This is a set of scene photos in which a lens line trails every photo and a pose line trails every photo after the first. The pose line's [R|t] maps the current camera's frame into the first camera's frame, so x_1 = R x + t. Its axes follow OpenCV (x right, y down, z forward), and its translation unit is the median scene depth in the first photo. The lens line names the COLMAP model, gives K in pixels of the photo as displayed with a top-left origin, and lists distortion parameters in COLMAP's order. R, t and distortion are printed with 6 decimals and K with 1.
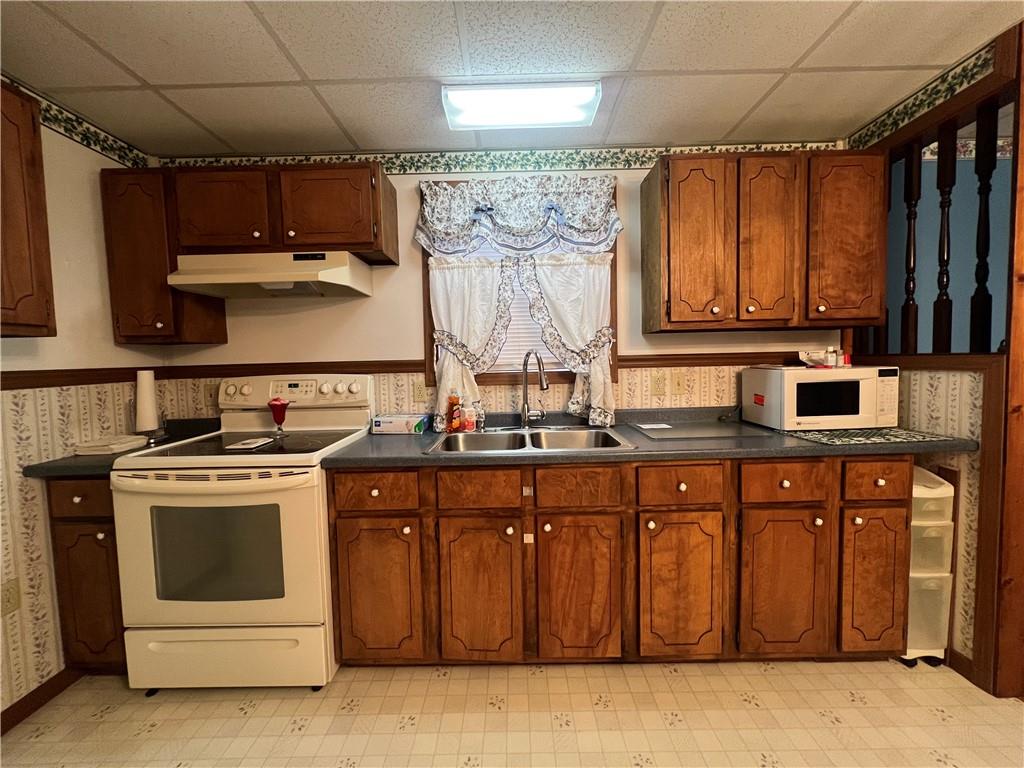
lens RADIAL K [[408.4, 0, 510.6], [0, 408.4, 381.3], [0, 0, 1]] dist [-0.001415, 0.000017]
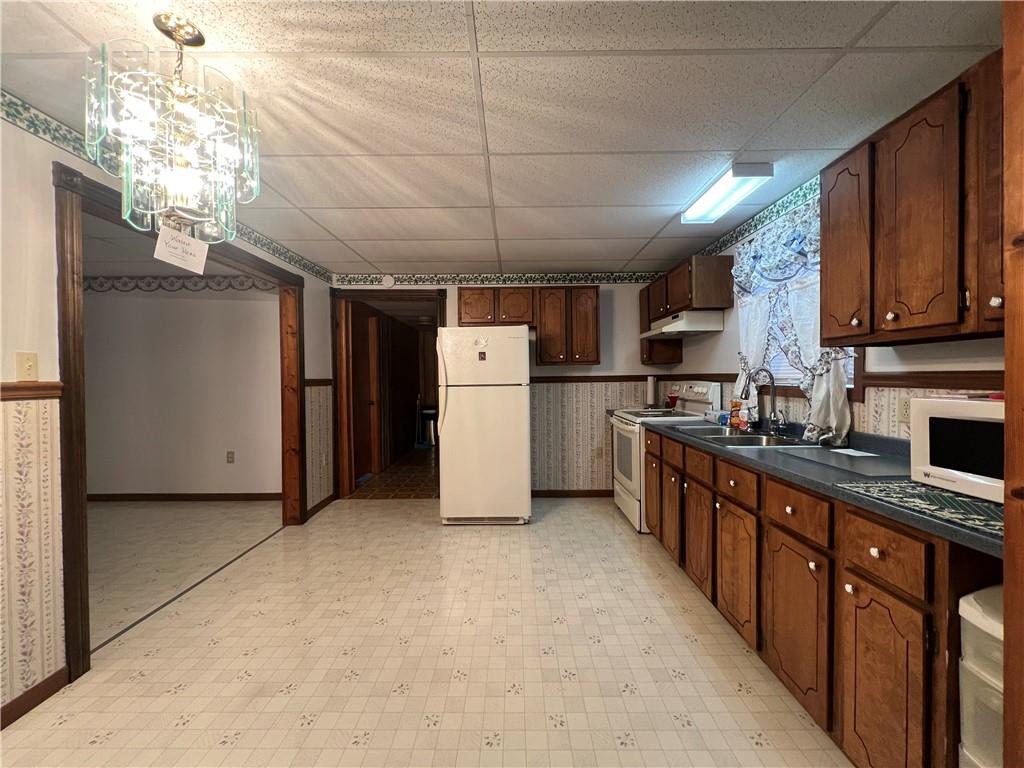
lens RADIAL K [[408.4, 0, 510.6], [0, 408.4, 381.3], [0, 0, 1]] dist [-0.001415, 0.000017]
pose [[0.000170, 0.035643, -0.999365, 1.389858], [-0.045340, 0.998337, 0.035598, -0.048532], [0.998972, 0.045305, 0.001786, 0.278111]]
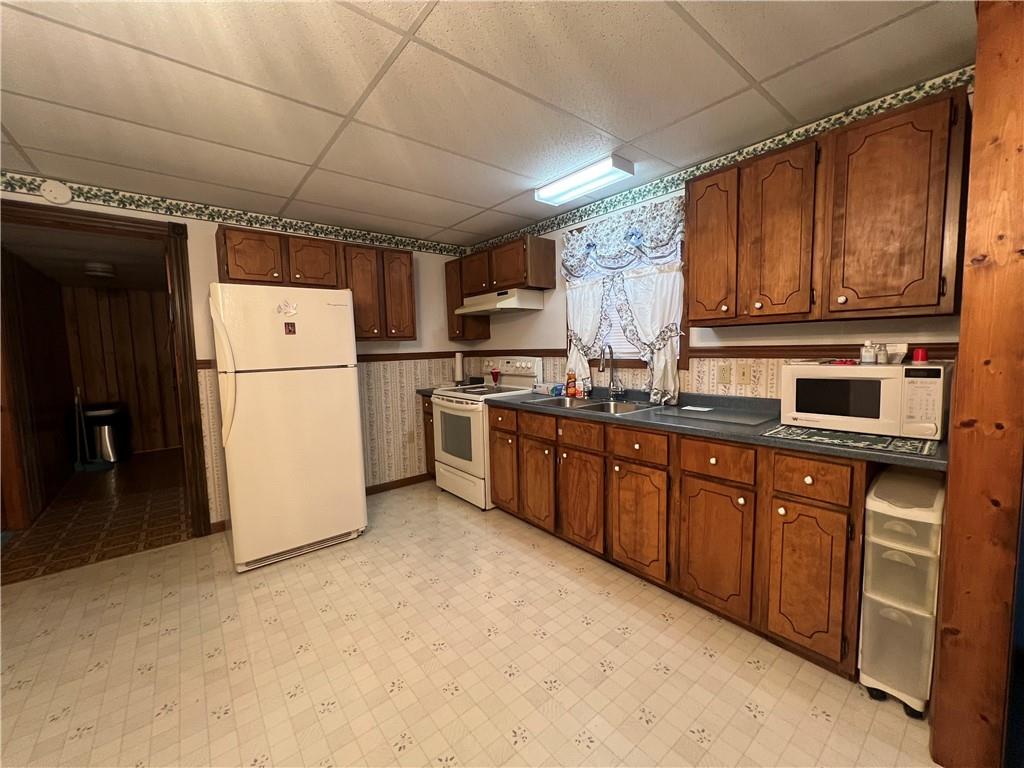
lens RADIAL K [[408.4, 0, 510.6], [0, 408.4, 381.3], [0, 0, 1]] dist [-0.001415, 0.000017]
pose [[0.635662, 0.072425, -0.768563, 1.017661], [-0.033470, 0.997239, 0.066293, -0.030597], [0.771242, -0.016416, 0.636330, -0.167123]]
